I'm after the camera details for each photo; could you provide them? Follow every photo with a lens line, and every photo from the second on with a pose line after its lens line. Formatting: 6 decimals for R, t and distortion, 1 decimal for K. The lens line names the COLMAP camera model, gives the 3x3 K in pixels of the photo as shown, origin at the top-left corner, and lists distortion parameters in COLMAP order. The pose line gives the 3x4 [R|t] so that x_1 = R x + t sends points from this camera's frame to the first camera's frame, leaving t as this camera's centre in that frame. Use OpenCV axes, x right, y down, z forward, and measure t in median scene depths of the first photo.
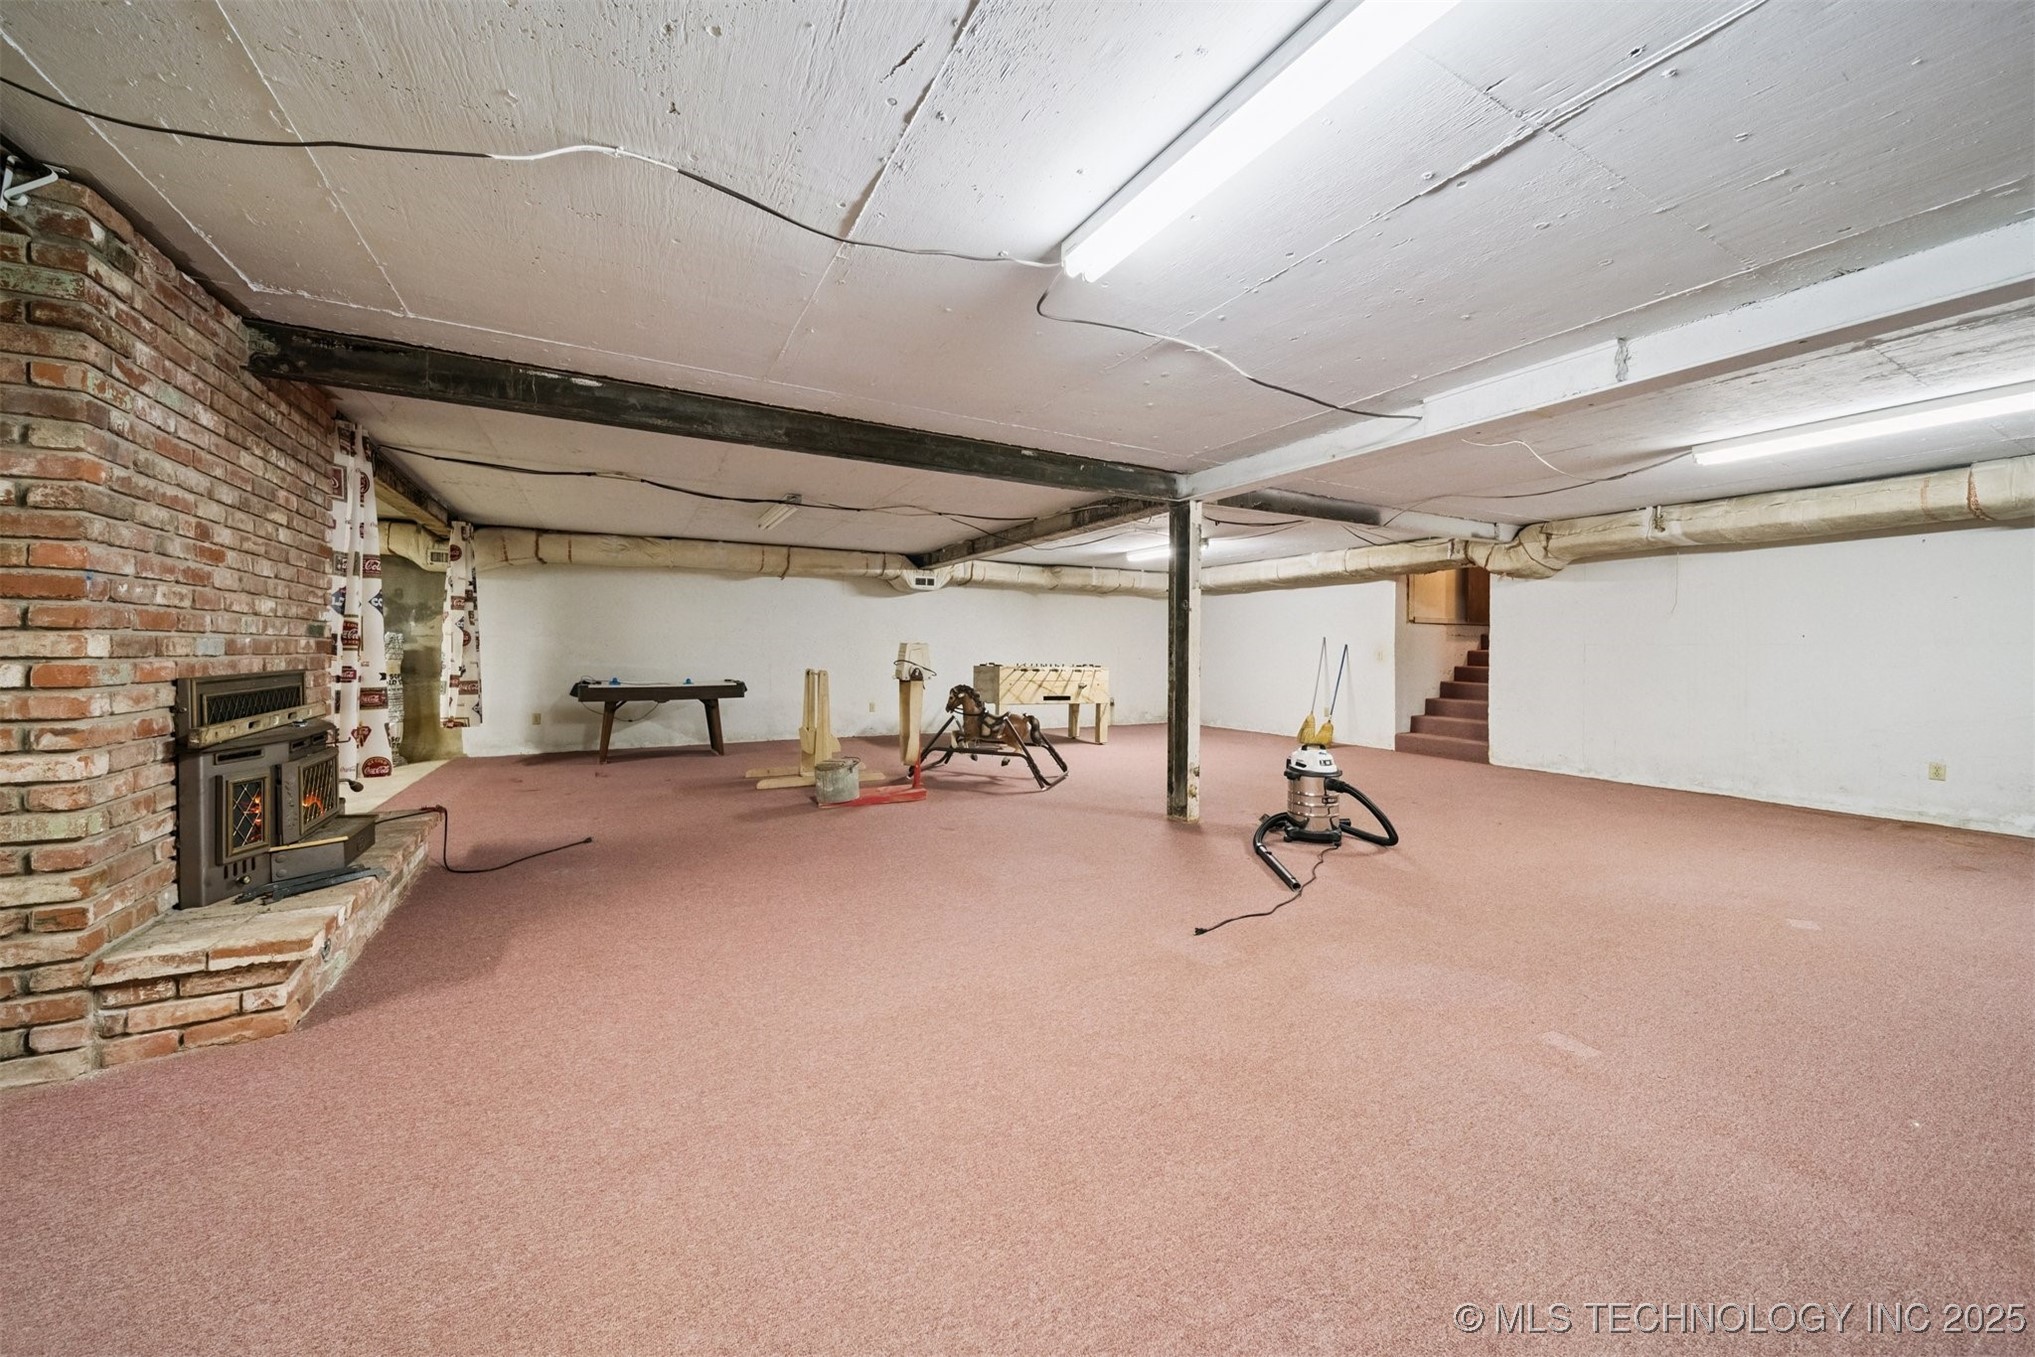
lens RADIAL K [[722.1, 0, 1010.9], [0, 722.1, 660.0], [0, 0, 1]] dist [-0.001503, -0.000358]
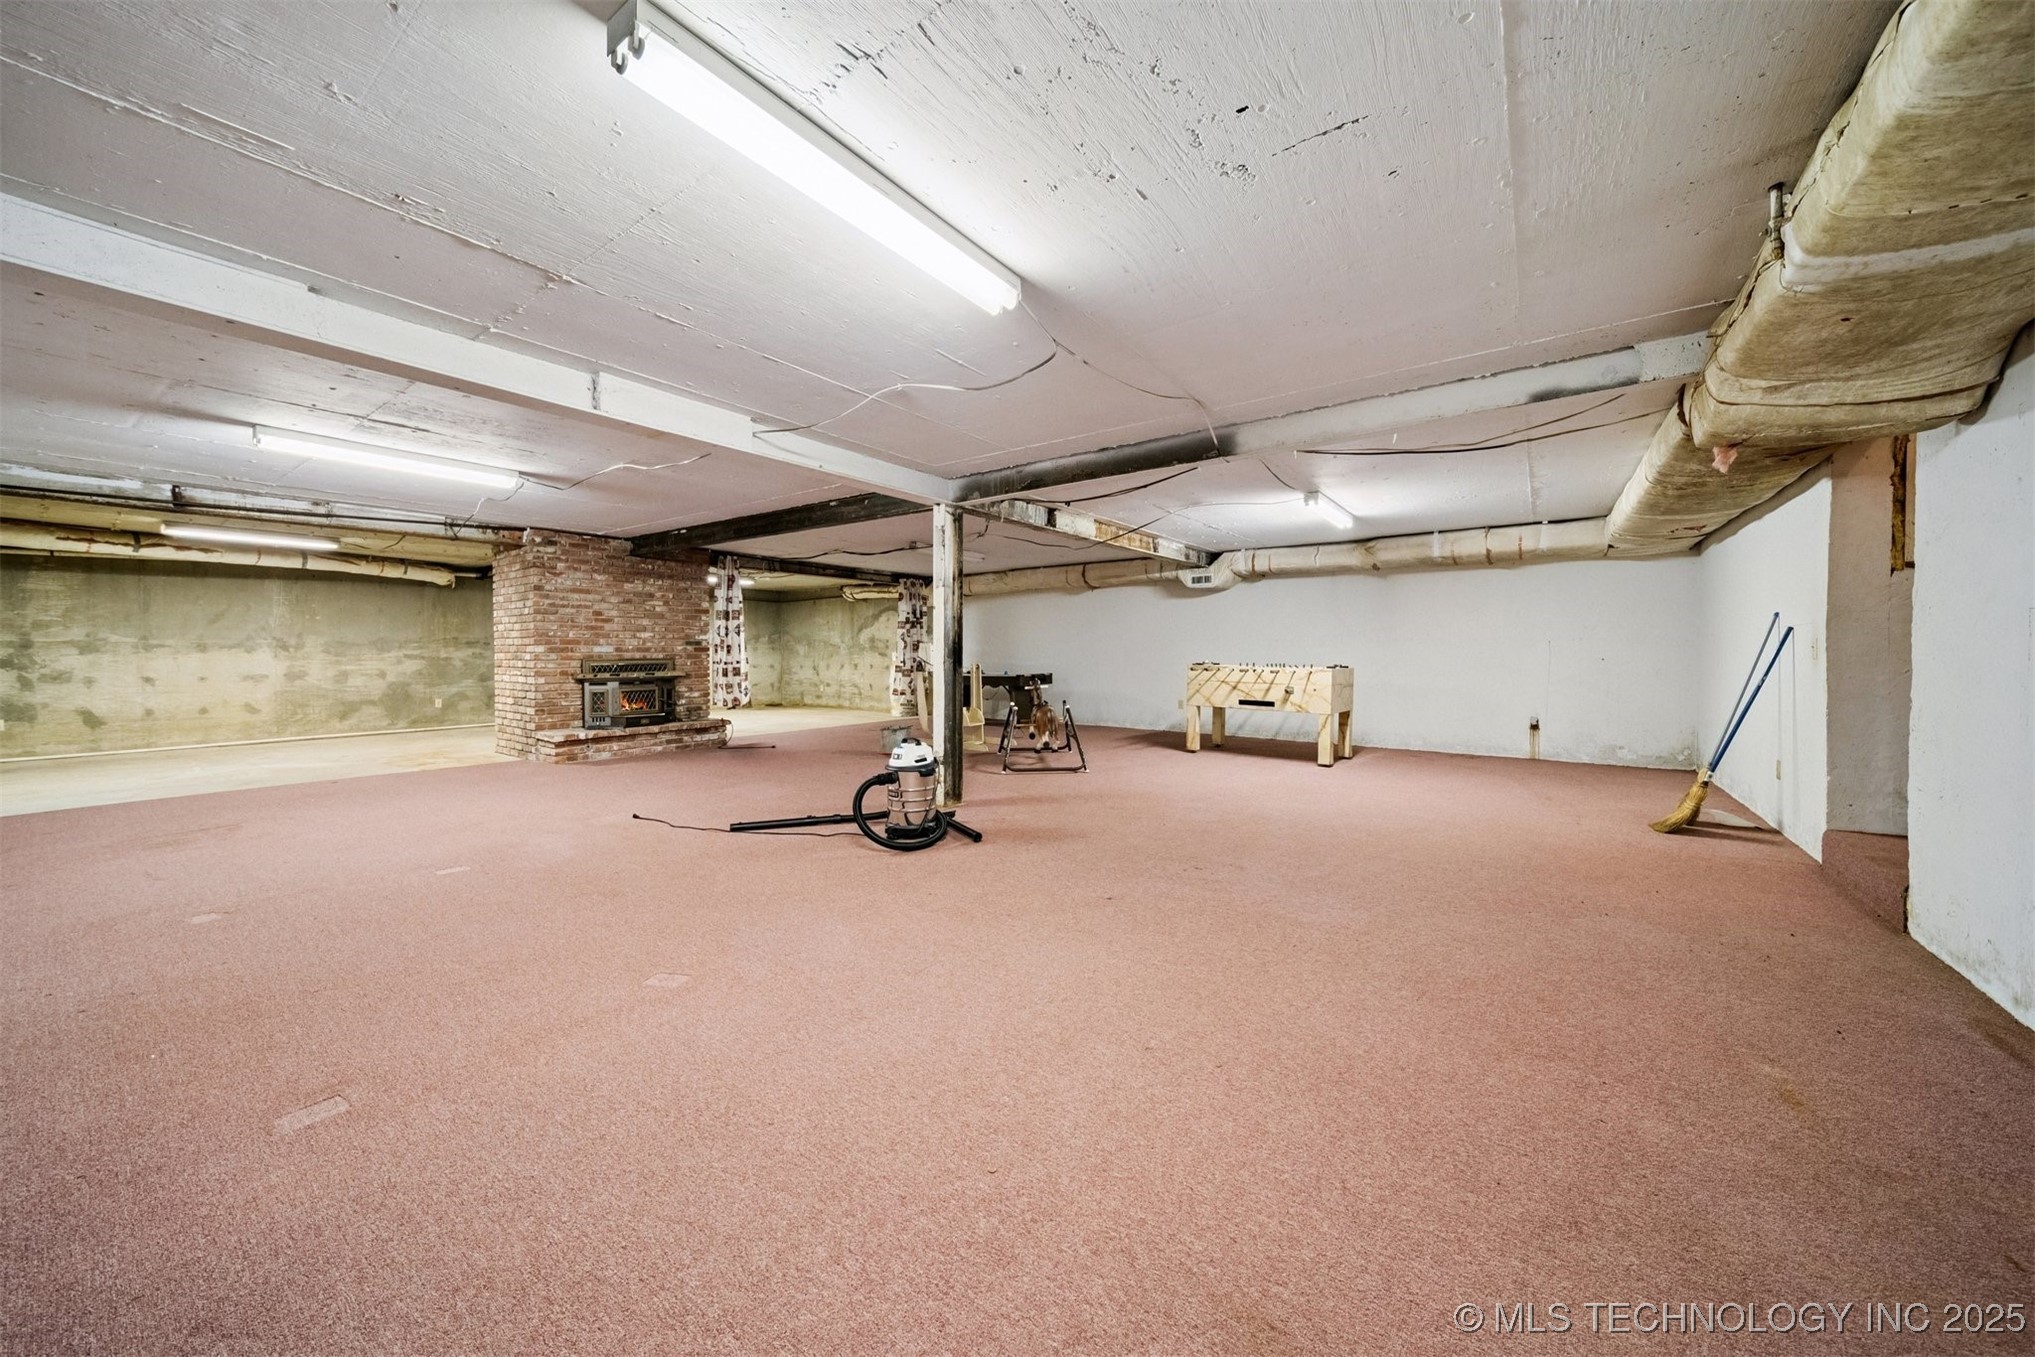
lens RADIAL K [[720.9, 0, 1001.1], [0, 720.9, 666.6], [0, 0, 1]] dist [-0.000106, -0.000896]
pose [[0.419549, 0.011112, -0.907665, 1.799339], [-0.008057, 0.999931, 0.008517, 0.011740], [0.907697, 0.003740, 0.419610, 0.913109]]
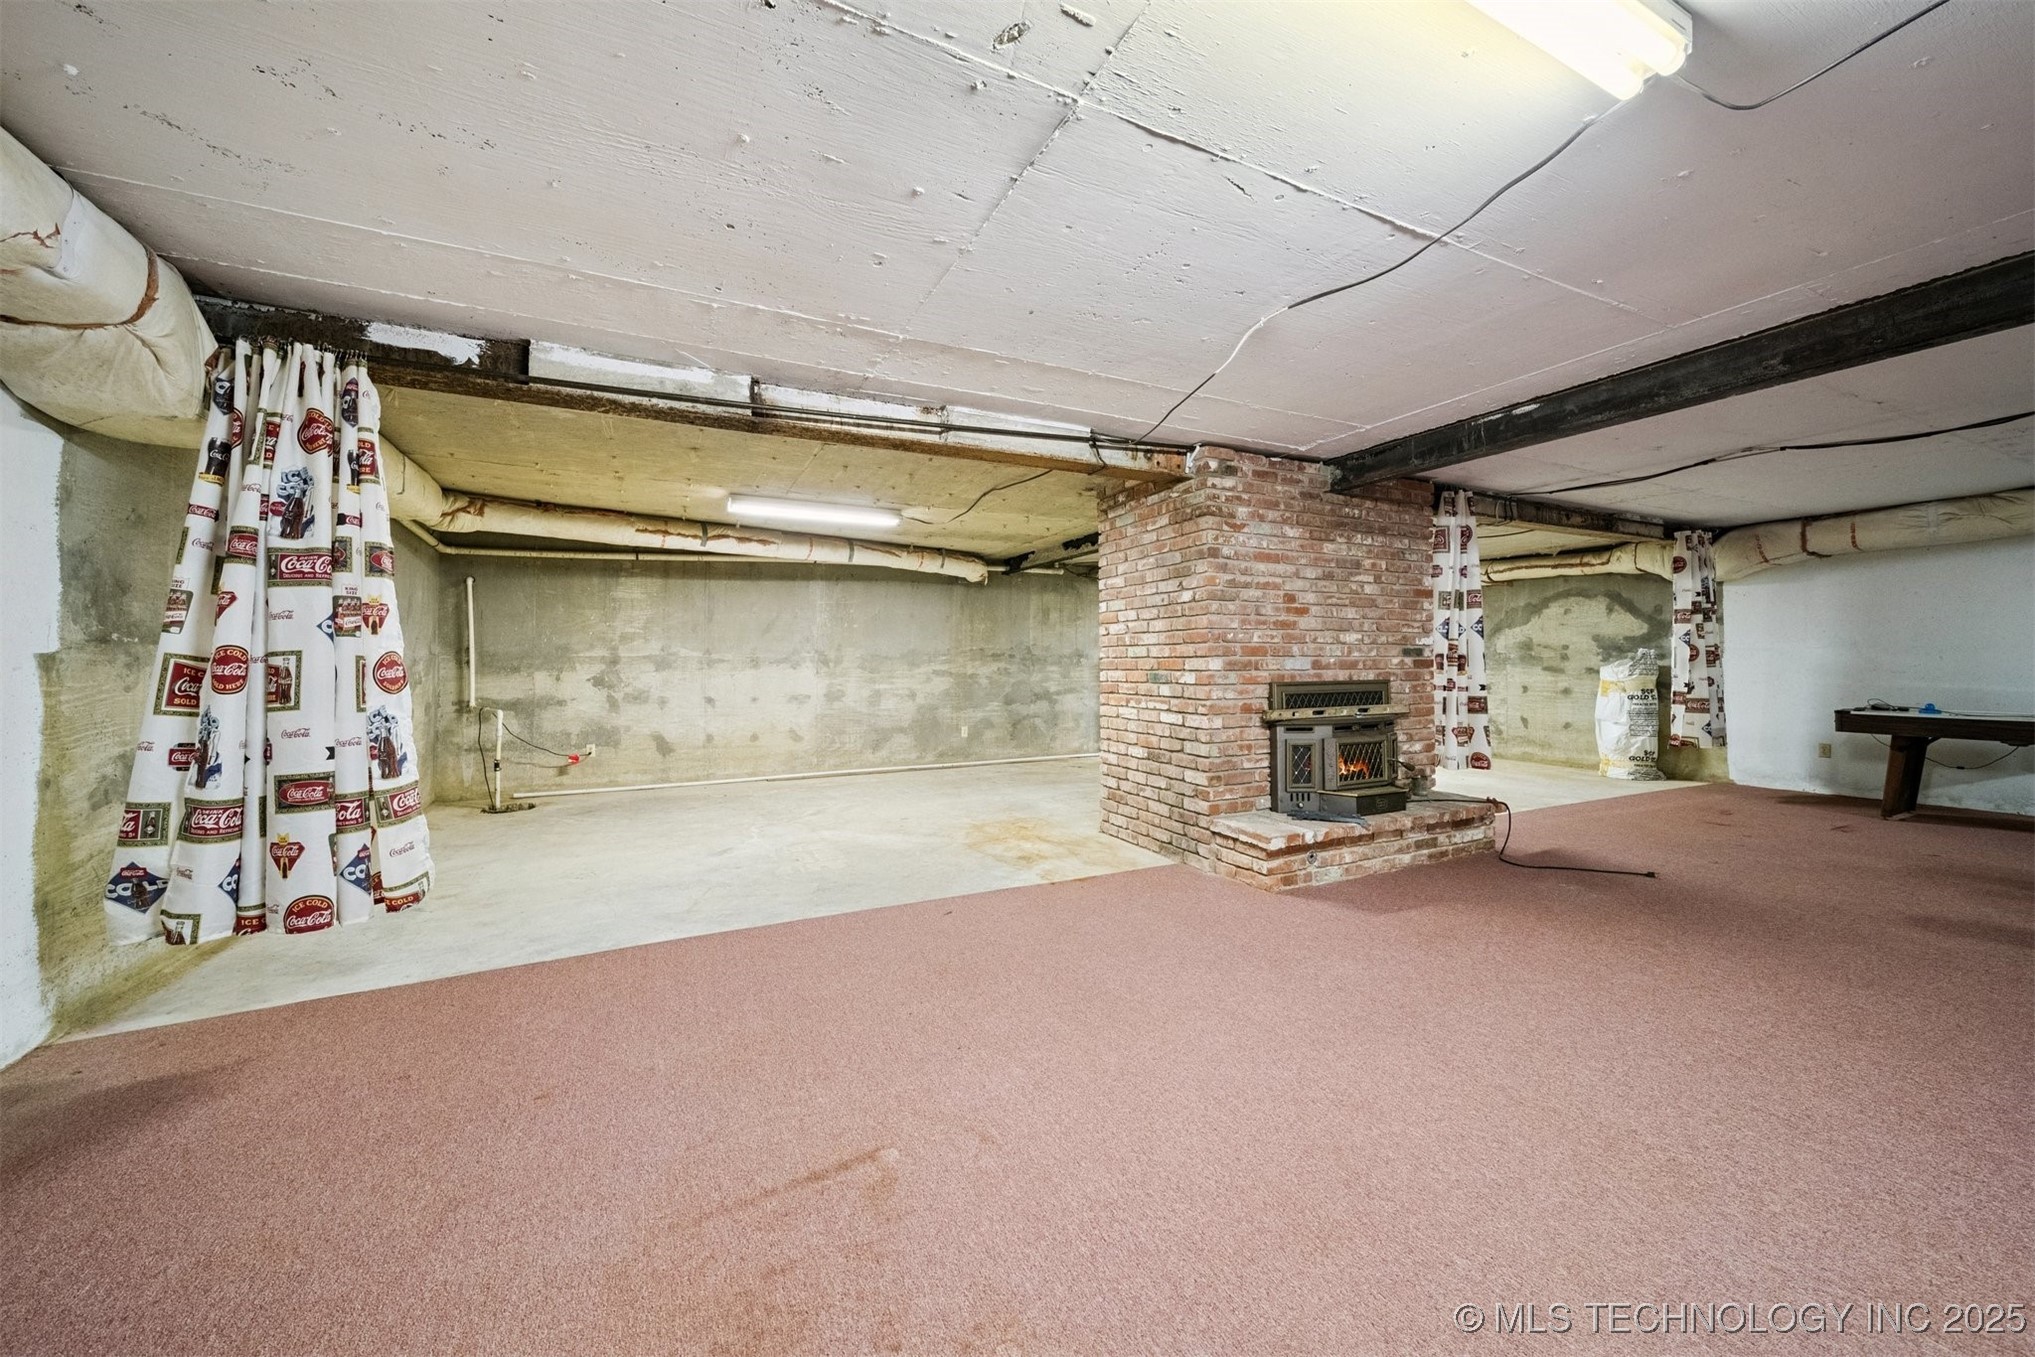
lens RADIAL K [[720.9, 0, 993.3], [0, 720.9, 647.8], [0, 0, 1]] dist [-0.000106, -0.000896]
pose [[-0.059337, -0.028855, -0.997821, 0.461452], [-0.010367, 0.999546, -0.028289, -0.001182], [0.998184, 0.008666, -0.059609, 0.278774]]
